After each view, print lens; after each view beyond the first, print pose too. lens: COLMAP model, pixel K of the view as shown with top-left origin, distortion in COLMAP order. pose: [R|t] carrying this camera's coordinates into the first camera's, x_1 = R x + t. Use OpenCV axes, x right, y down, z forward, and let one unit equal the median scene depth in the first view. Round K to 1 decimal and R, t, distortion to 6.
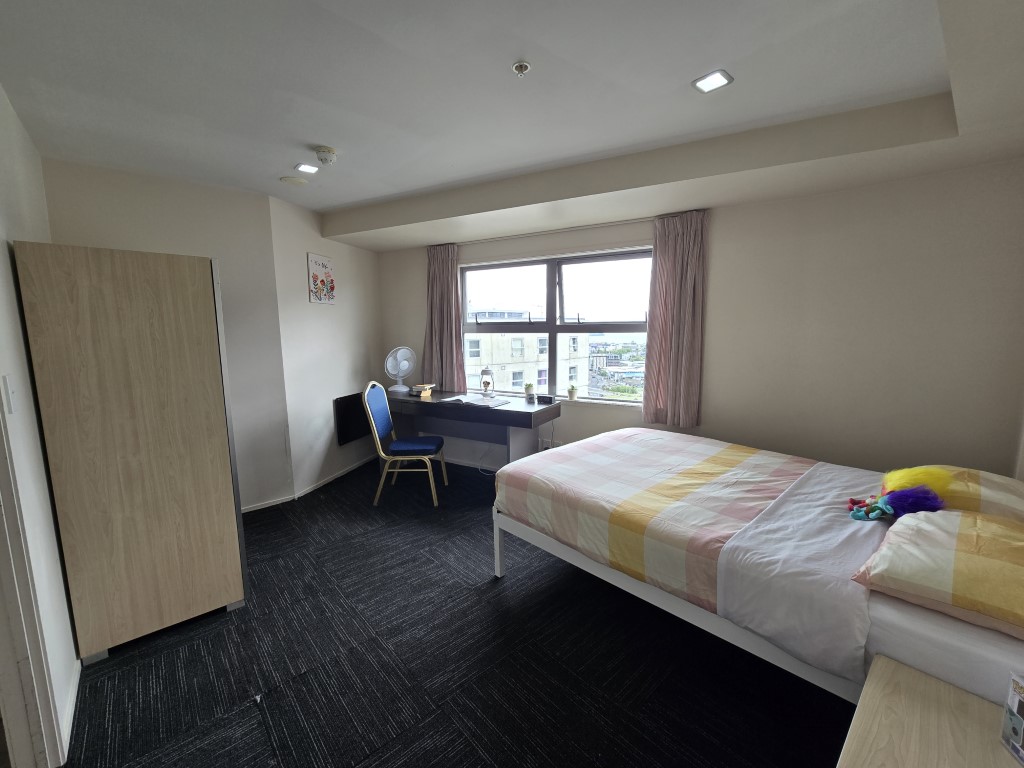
lens RADIAL K [[418.3, 0, 507.8], [0, 418.3, 387.7], [0, 0, 1]] dist [-0.011236, 0.003976]
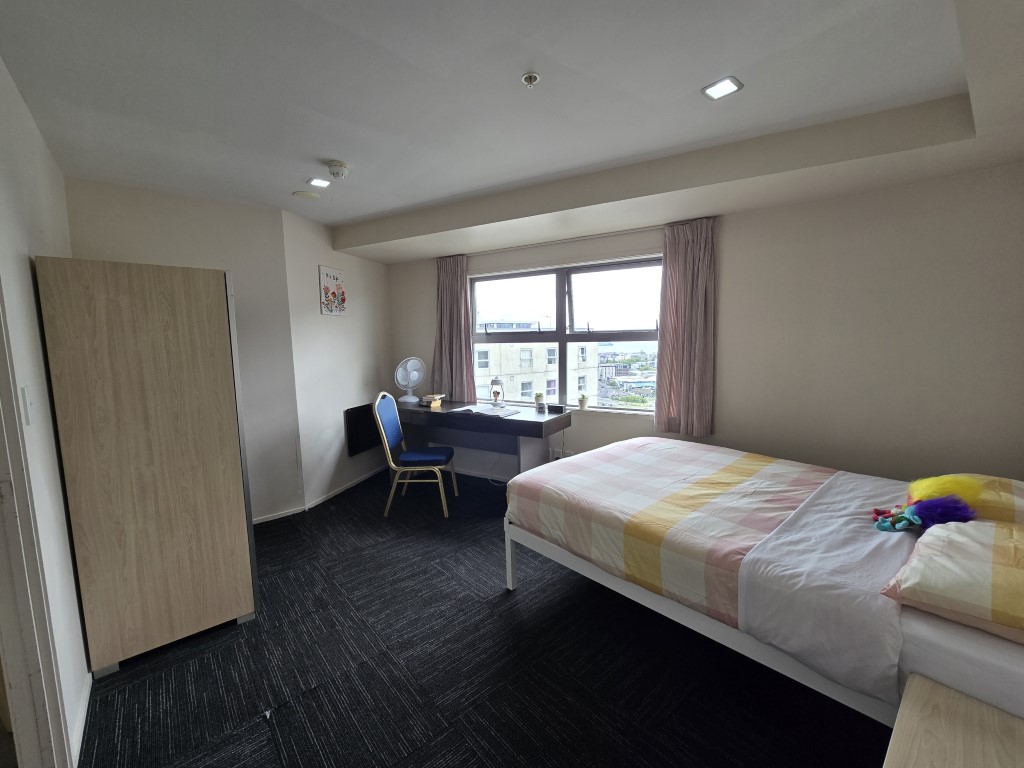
lens RADIAL K [[418.3, 0, 507.8], [0, 418.3, 387.7], [0, 0, 1]] dist [-0.011236, 0.003976]
pose [[0.999757, -0.007349, -0.020784, -0.005734], [0.006821, 0.999656, -0.025340, 0.003565], [0.020963, 0.025192, 0.999463, 0.008062]]
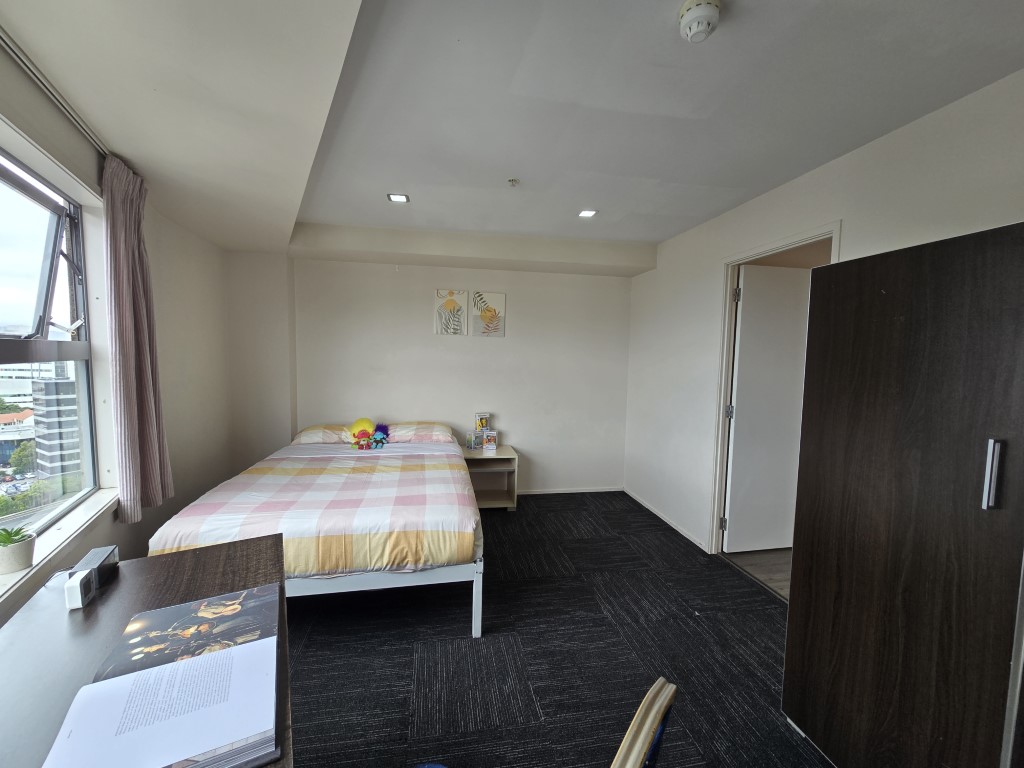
lens RADIAL K [[418.3, 0, 507.8], [0, 418.3, 387.7], [0, 0, 1]] dist [-0.011236, 0.003976]
pose [[-0.850279, -0.045596, 0.524354, -0.611681], [0.066217, 0.979058, 0.192513, -0.267812], [-0.522150, 0.198411, -0.829453, 1.908202]]
